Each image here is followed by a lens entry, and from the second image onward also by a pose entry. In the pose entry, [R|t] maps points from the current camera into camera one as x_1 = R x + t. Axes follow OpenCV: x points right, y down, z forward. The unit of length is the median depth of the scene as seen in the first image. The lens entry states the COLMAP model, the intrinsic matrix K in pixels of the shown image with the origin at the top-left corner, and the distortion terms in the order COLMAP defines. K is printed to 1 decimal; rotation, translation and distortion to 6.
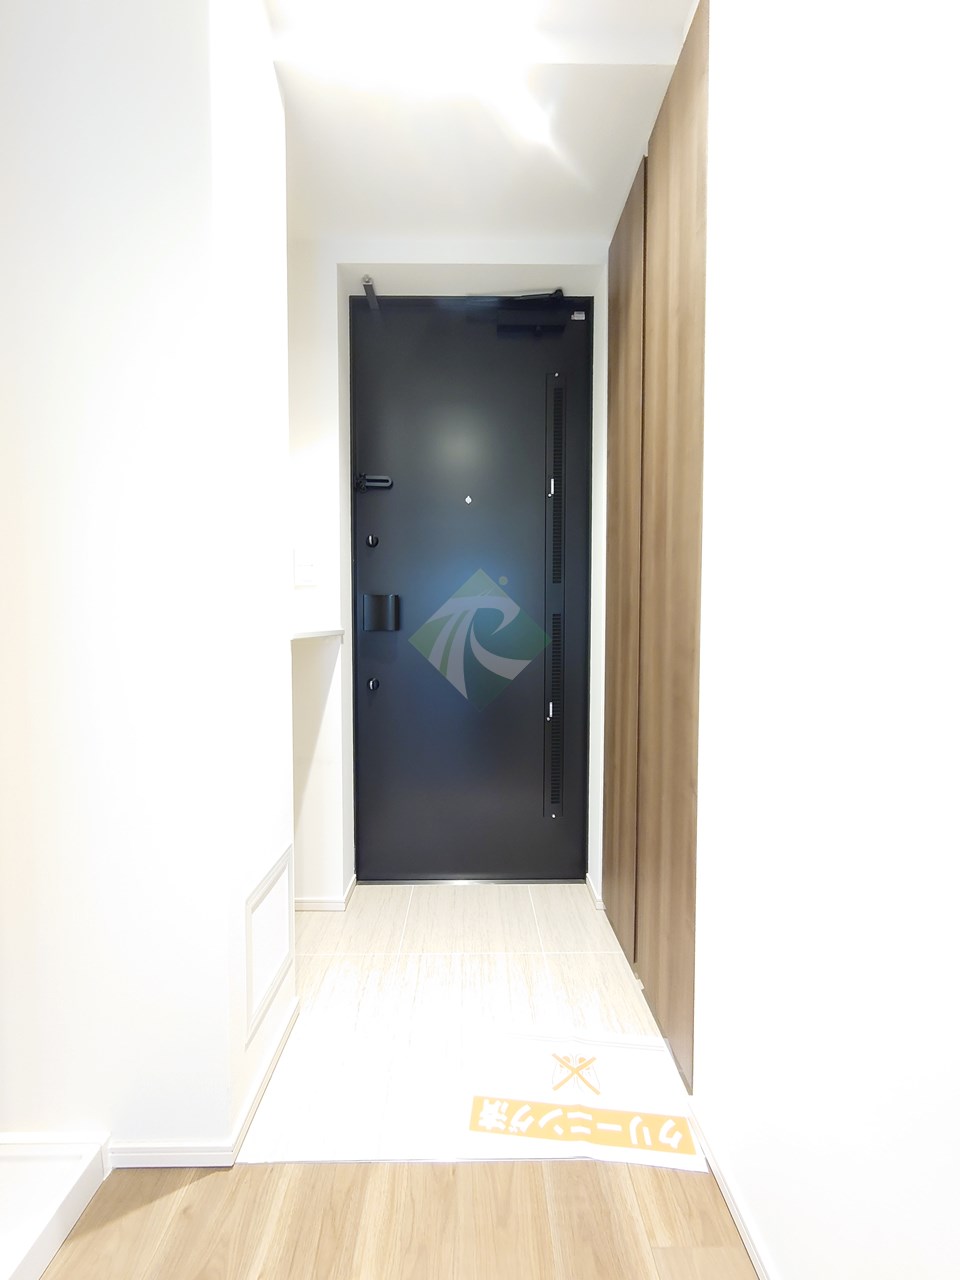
lens RADIAL K [[549.4, 0, 475.5], [0, 549.4, 635.3], [0, 0, 1]] dist [0.001379, 0.000162]
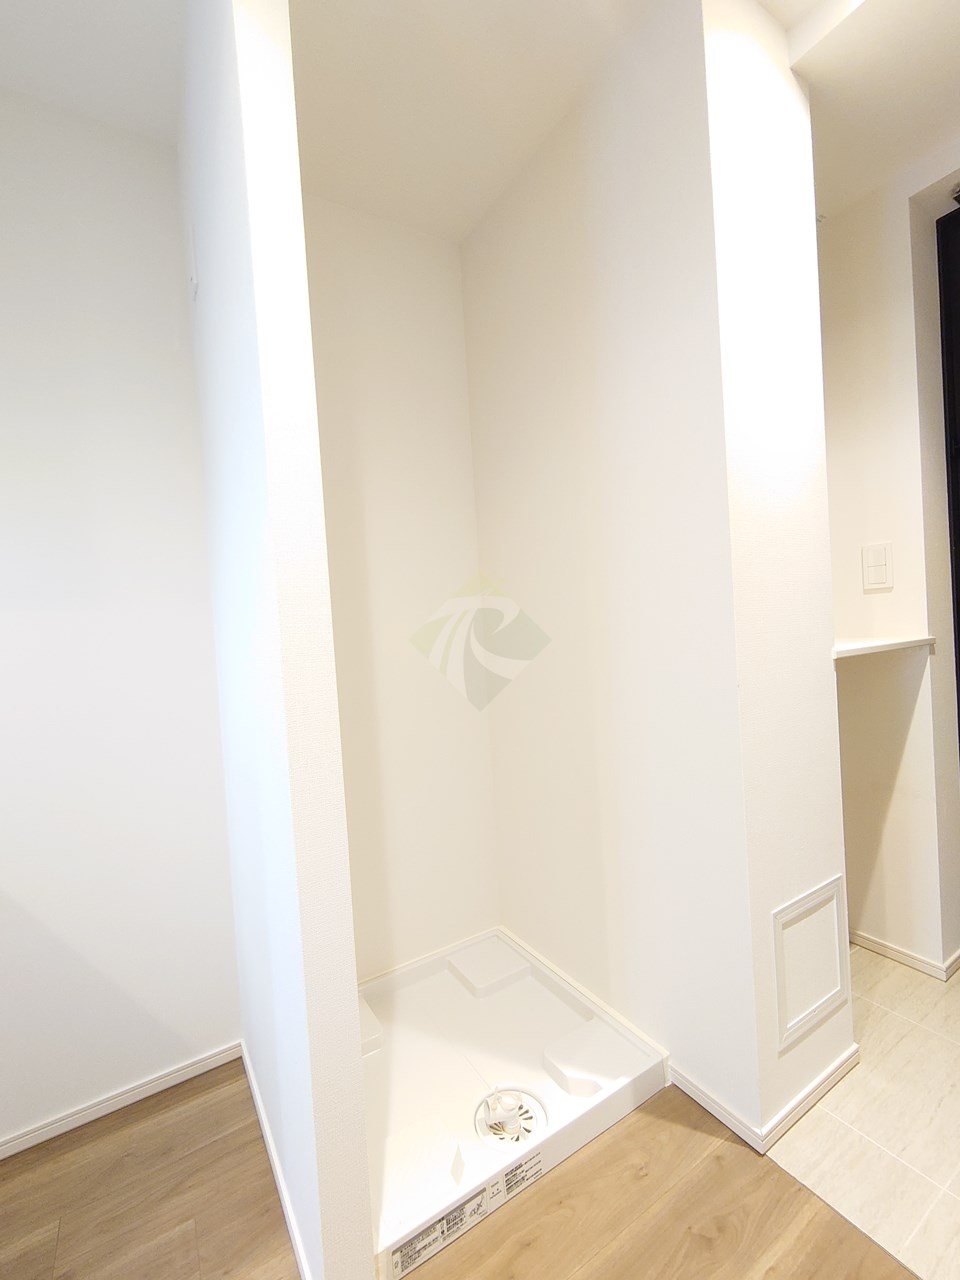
lens RADIAL K [[549.4, 0, 480.5], [0, 549.4, 646.2], [0, 0, 1]] dist [0.001379, 0.000162]
pose [[0.533281, 0.002003, -0.845936, 0.167950], [0.026172, 0.999479, 0.018865, -0.058075], [0.845533, -0.032200, 0.532951, -0.002050]]
